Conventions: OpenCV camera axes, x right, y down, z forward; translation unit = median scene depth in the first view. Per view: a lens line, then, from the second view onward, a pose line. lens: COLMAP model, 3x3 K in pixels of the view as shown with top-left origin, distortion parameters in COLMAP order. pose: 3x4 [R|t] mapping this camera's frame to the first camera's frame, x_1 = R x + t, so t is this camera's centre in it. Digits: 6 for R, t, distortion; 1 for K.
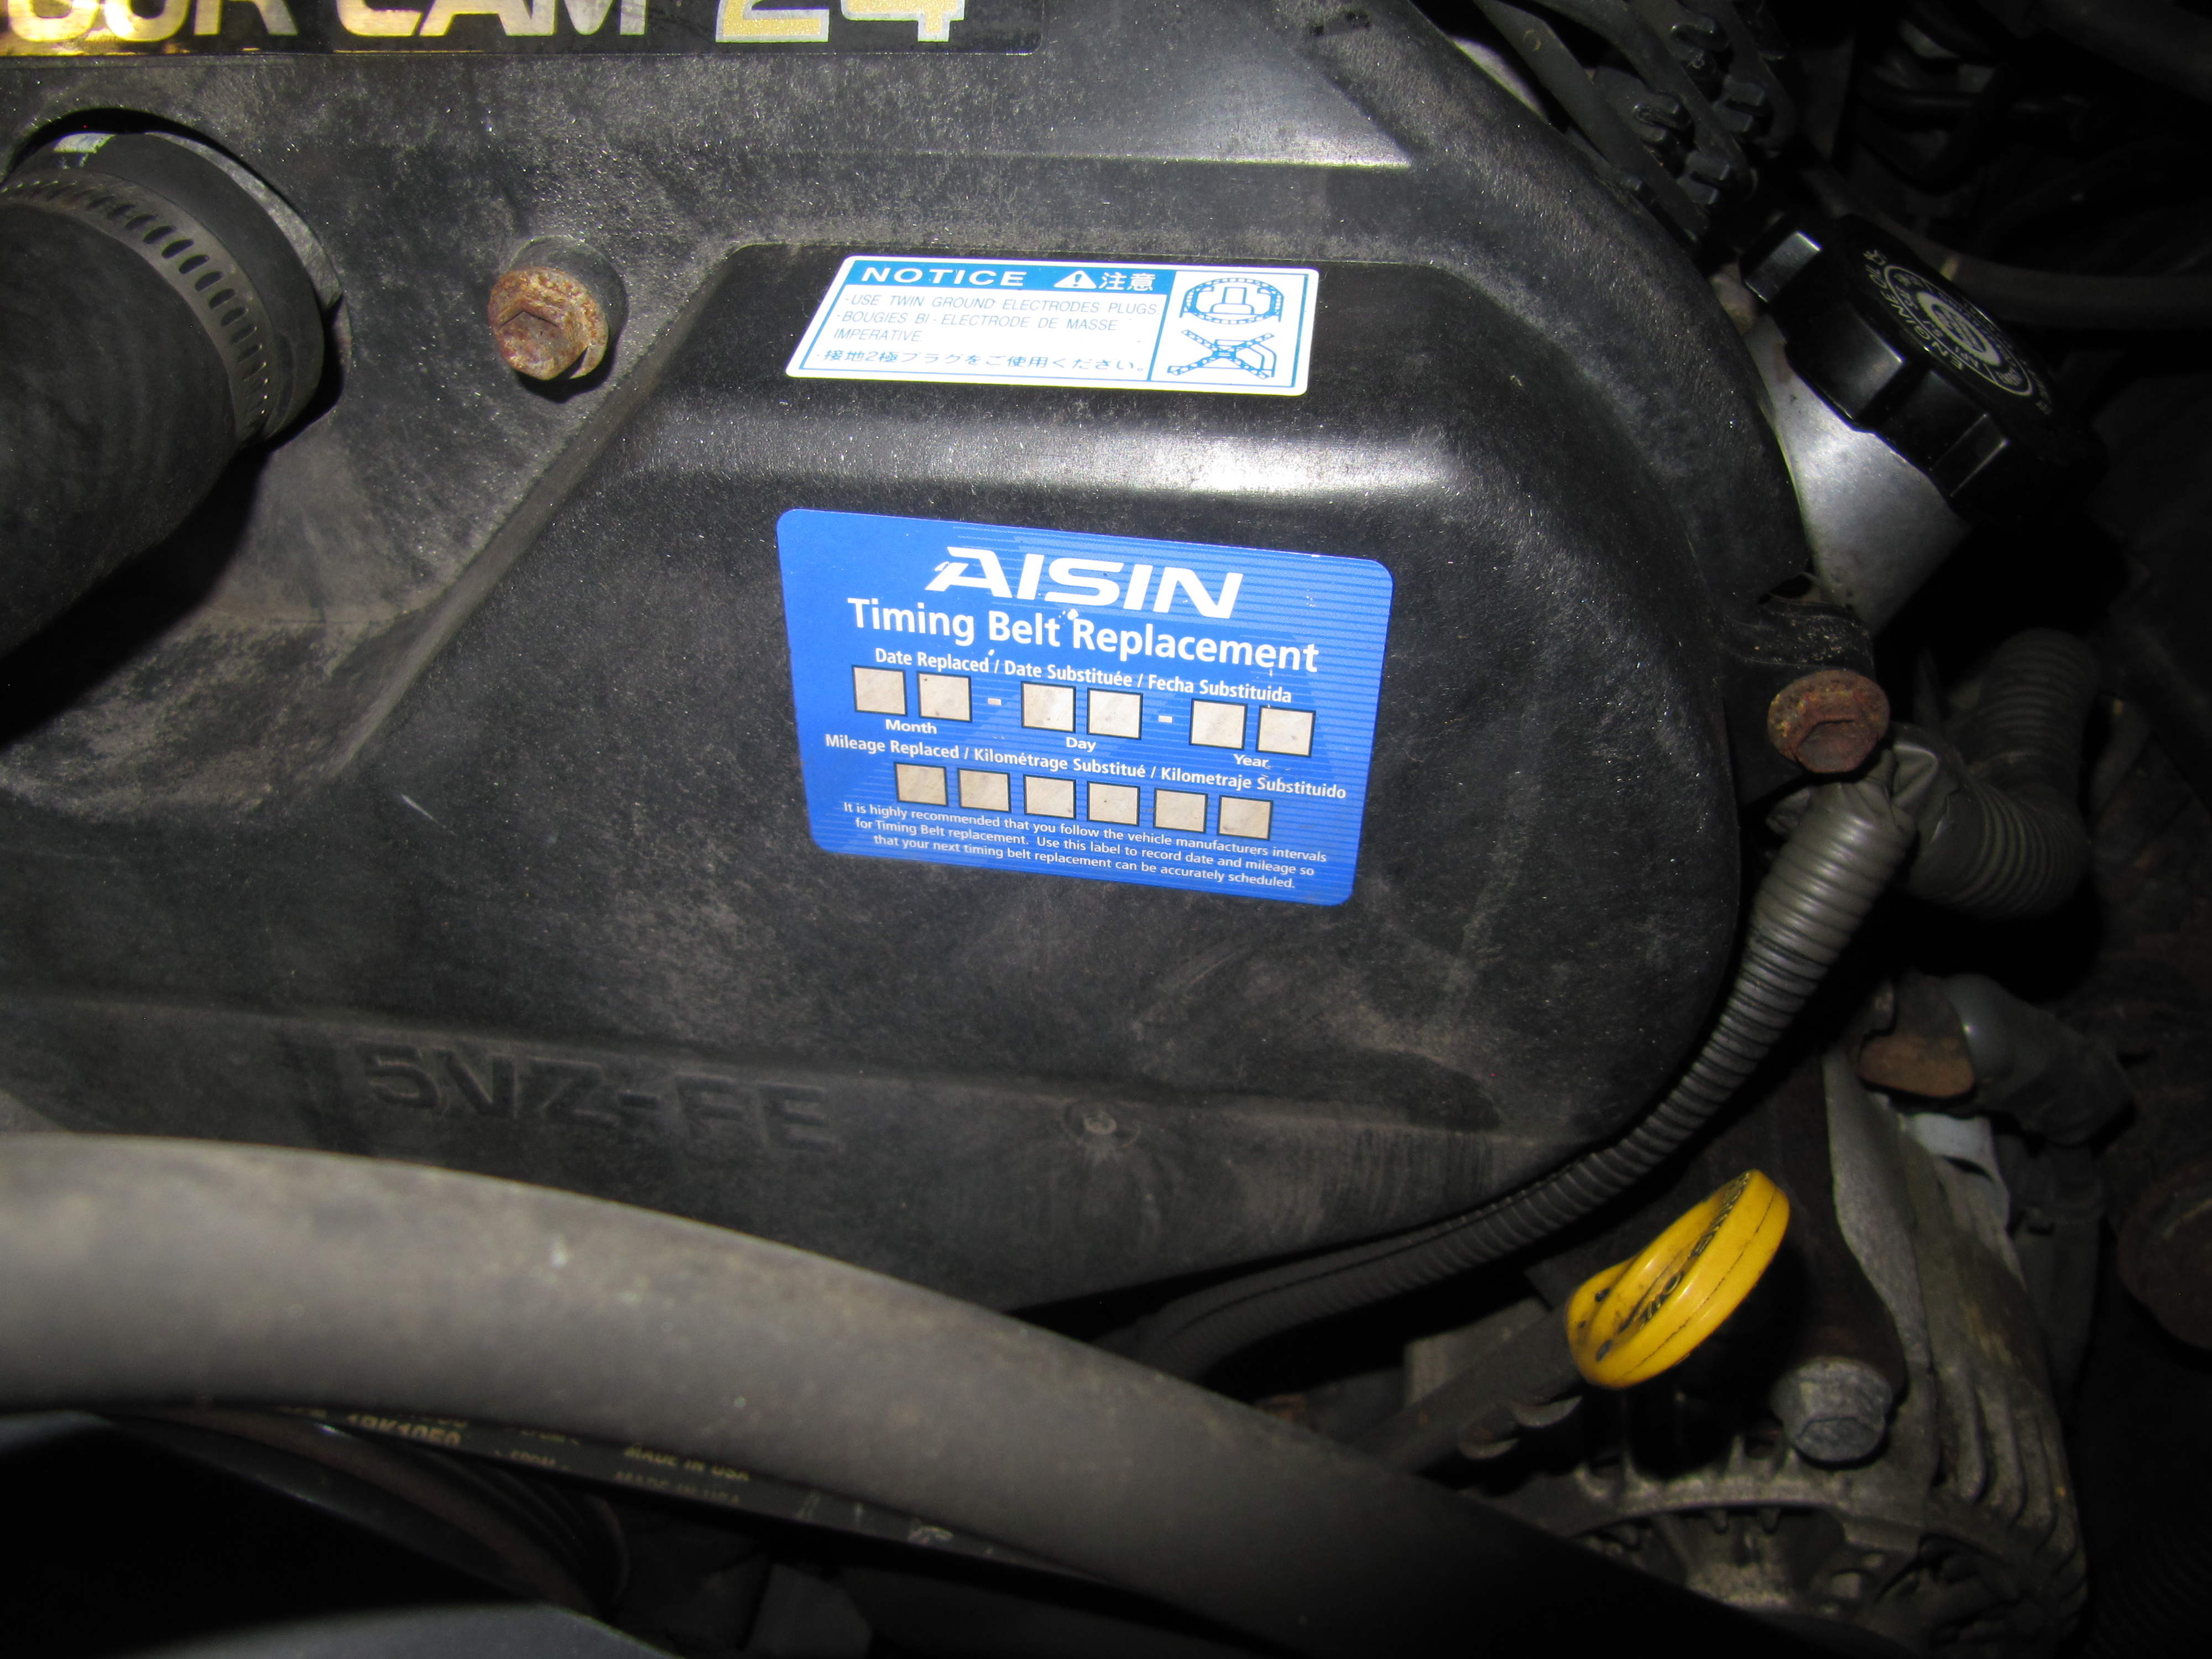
lens RADIAL K [[1817.0, 0, 1113.5], [0, 1817.0, 843.9], [0, 0, 1]] dist [-0.060390, 0.020746]
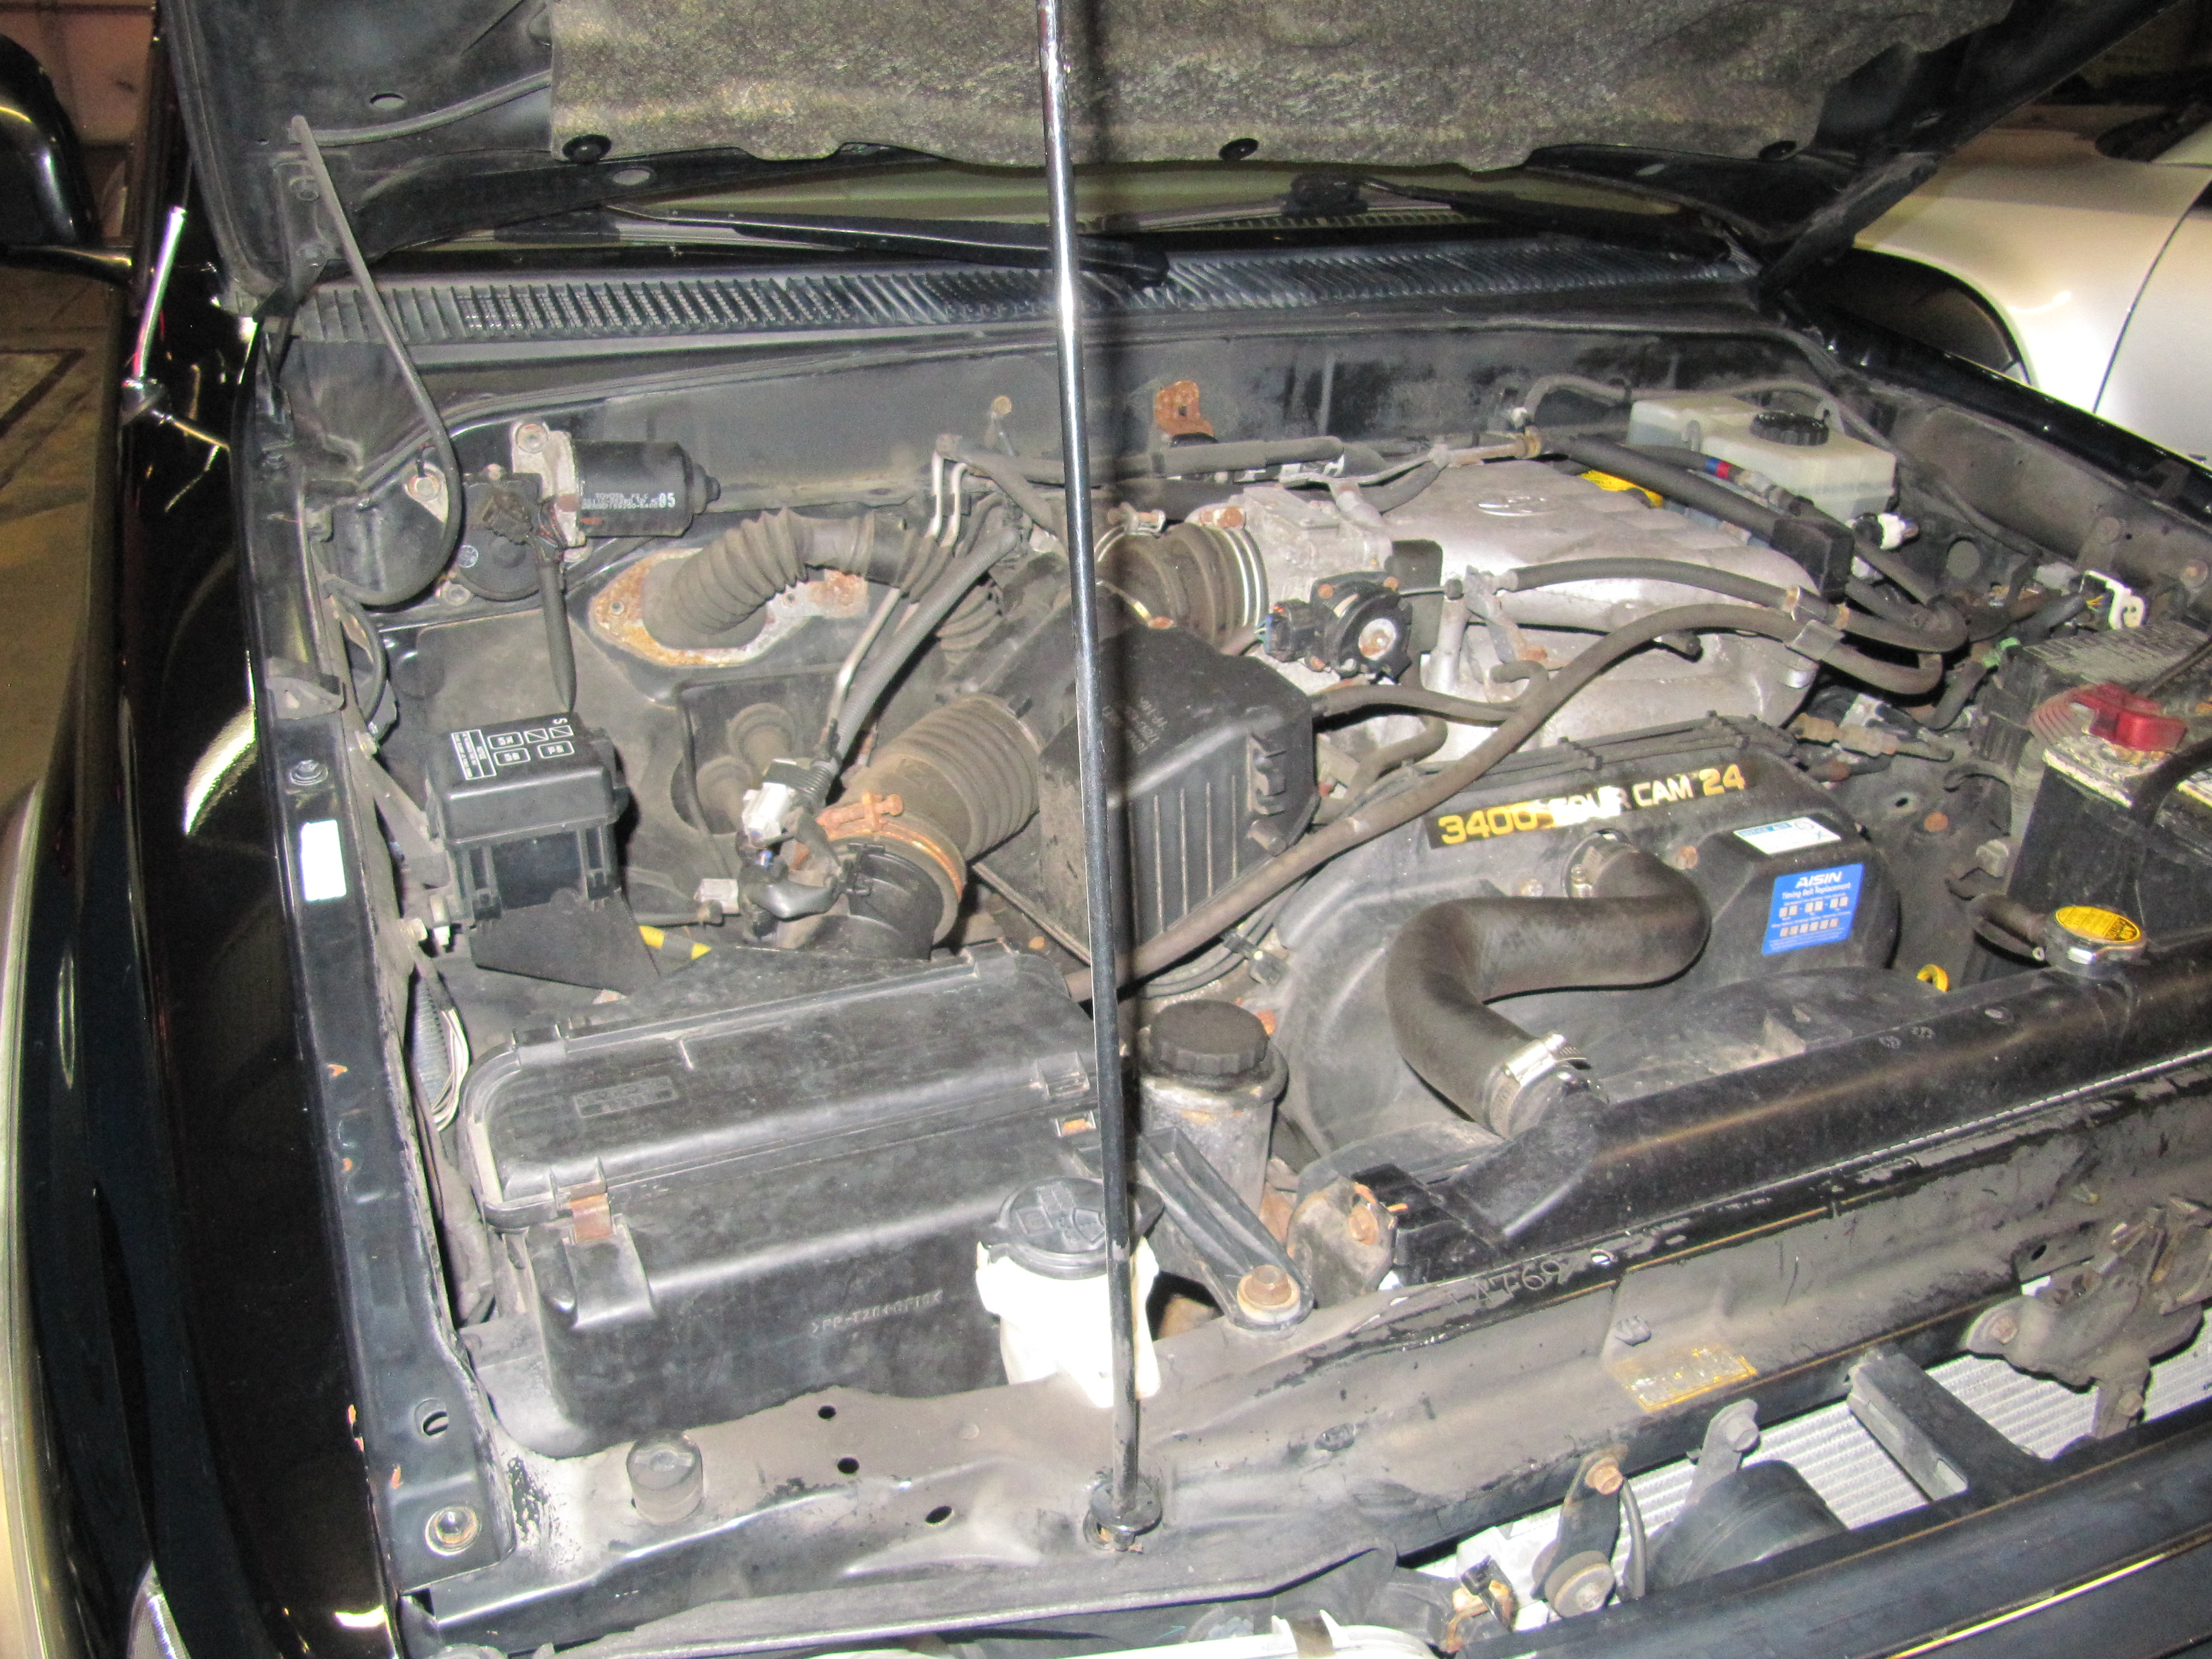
lens RADIAL K [[1817.0, 0, 1113.5], [0, 1817.0, 843.9], [0, 0, 1]] dist [-0.060390, 0.020746]
pose [[0.842517, -0.181509, 0.507168, -4.179982], [0.316372, 0.928759, -0.193173, 0.116281], [-0.435974, 0.323205, 0.839920, -2.430537]]
